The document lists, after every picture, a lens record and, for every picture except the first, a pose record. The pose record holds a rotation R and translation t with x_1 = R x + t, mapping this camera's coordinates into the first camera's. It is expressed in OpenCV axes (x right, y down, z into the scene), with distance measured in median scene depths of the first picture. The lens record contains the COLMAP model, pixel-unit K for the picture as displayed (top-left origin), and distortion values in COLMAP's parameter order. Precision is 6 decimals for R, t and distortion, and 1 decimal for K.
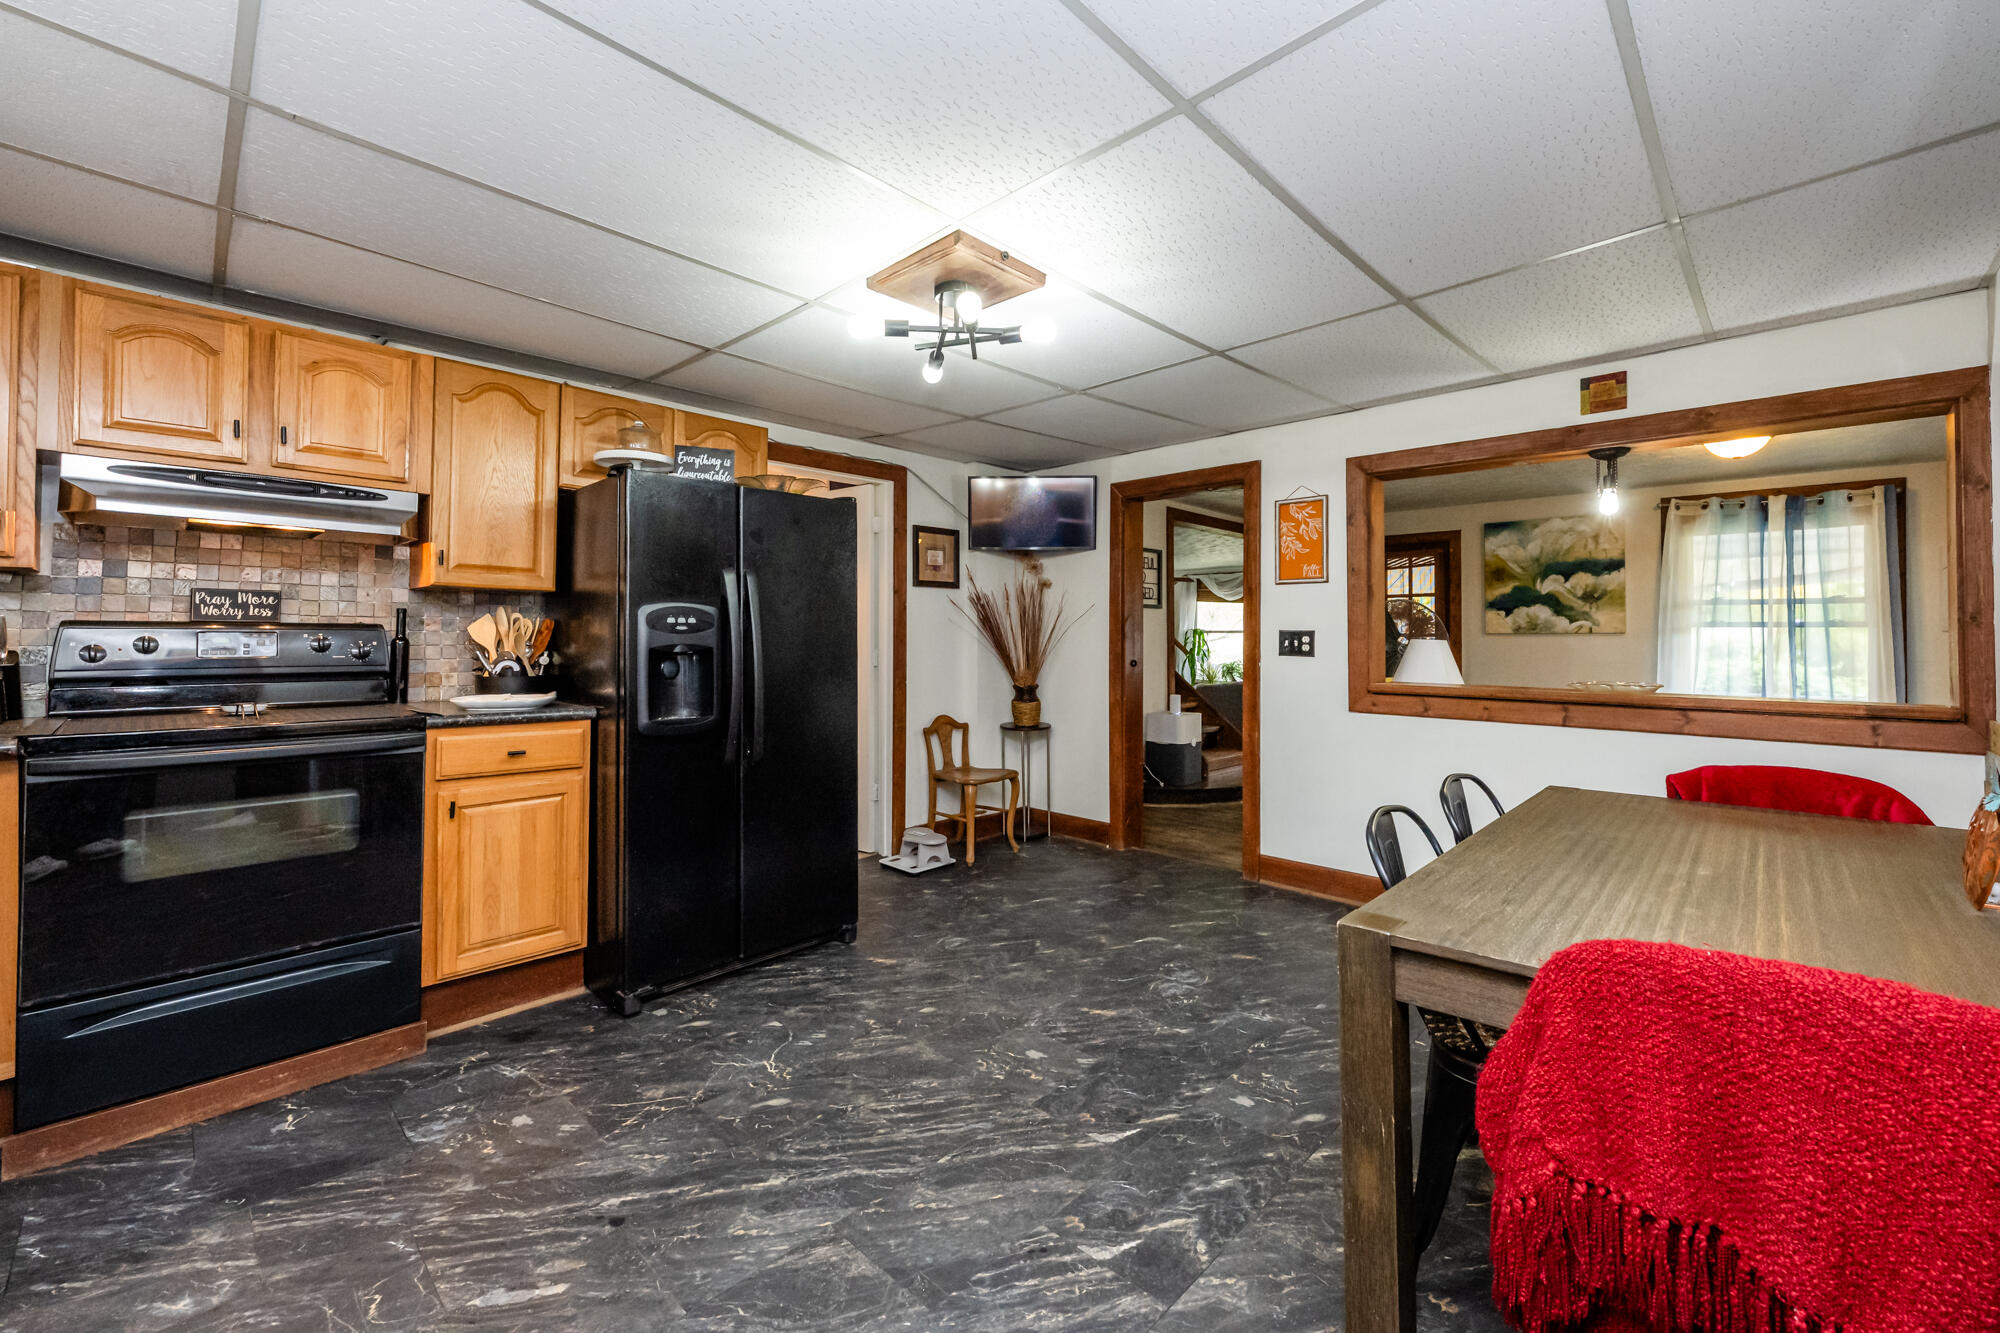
lens RADIAL K [[803.7, 0, 997.7], [0, 803.7, 637.0], [0, 0, 1]] dist [-0.000719, -0.000069]
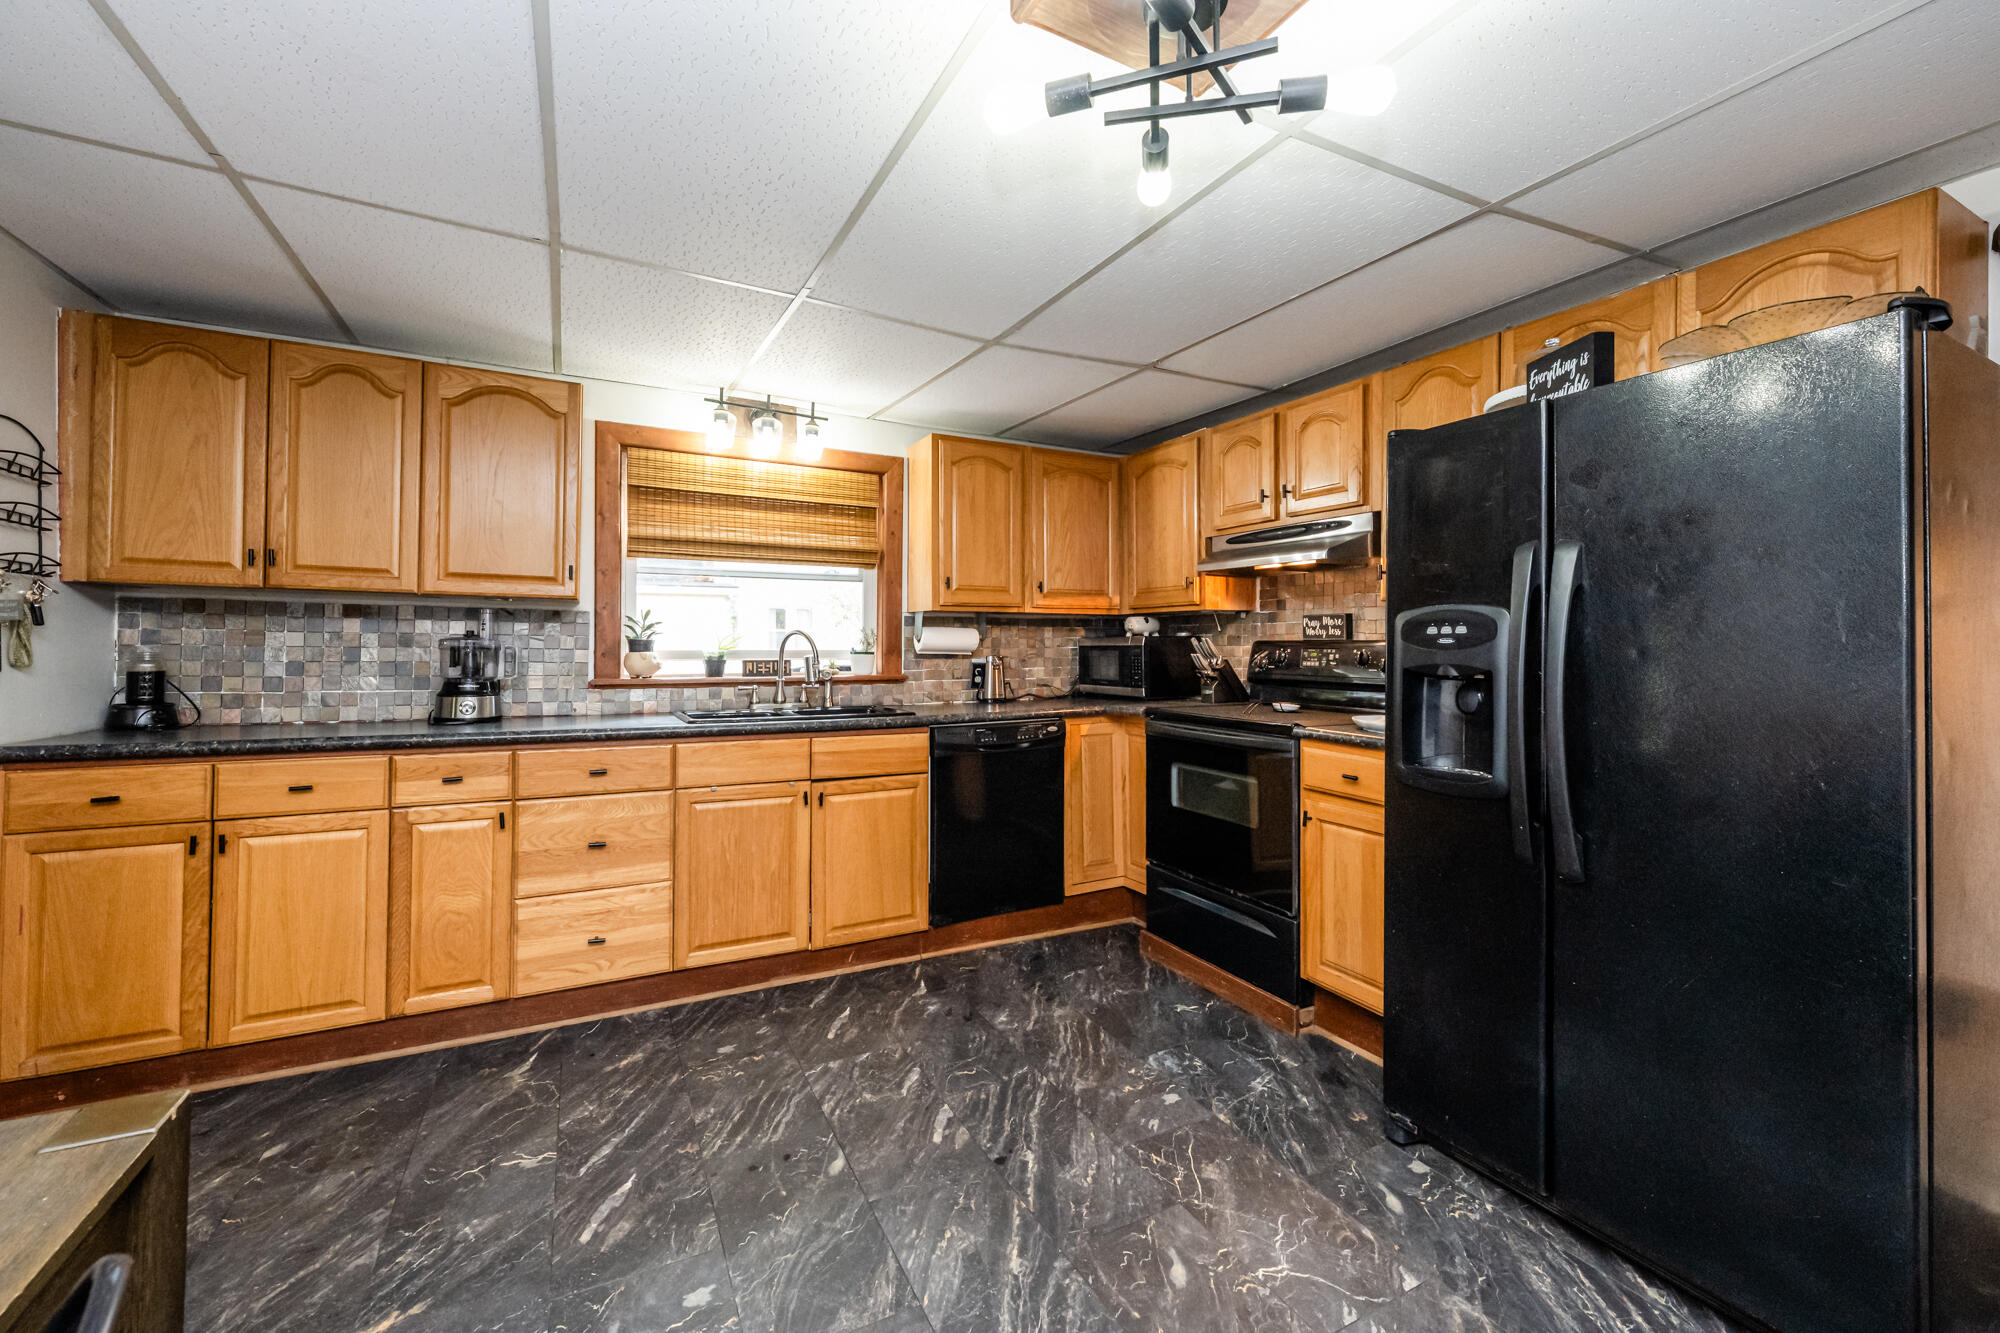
lens RADIAL K [[803.7, 0, 997.7], [0, 803.7, 637.0], [0, 0, 1]] dist [-0.000719, -0.000069]
pose [[-0.312659, -0.014091, -0.949761, 0.496201], [-0.005965, 0.999899, -0.012871, -0.004599], [0.949847, 0.001641, -0.312712, 1.067818]]
